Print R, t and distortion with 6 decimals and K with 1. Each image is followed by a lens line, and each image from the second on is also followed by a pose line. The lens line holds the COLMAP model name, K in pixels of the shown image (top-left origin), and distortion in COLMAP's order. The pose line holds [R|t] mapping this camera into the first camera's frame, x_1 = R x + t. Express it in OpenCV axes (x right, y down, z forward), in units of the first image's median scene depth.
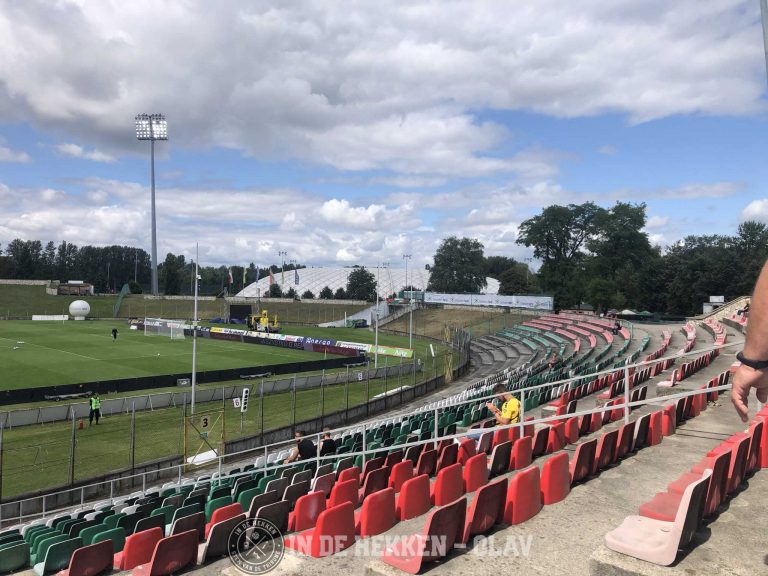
lens RADIAL K [[618.4, 0, 386.8], [0, 618.4, 281.2], [0, 0, 1]] dist [0.046849, -0.061389]
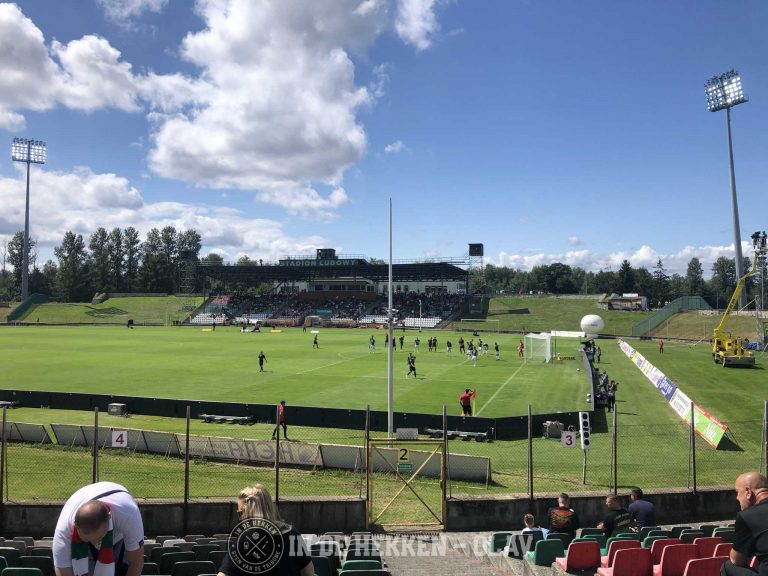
lens RADIAL K [[618.4, 0, 385.0], [0, 618.4, 278.3], [0, 0, 1]] dist [0.046849, -0.061389]
pose [[0.410031, -0.048465, -0.910783, 0.168634], [0.010932, 0.998777, -0.048226, 0.019207], [0.912006, 0.009818, 0.410059, 0.365706]]
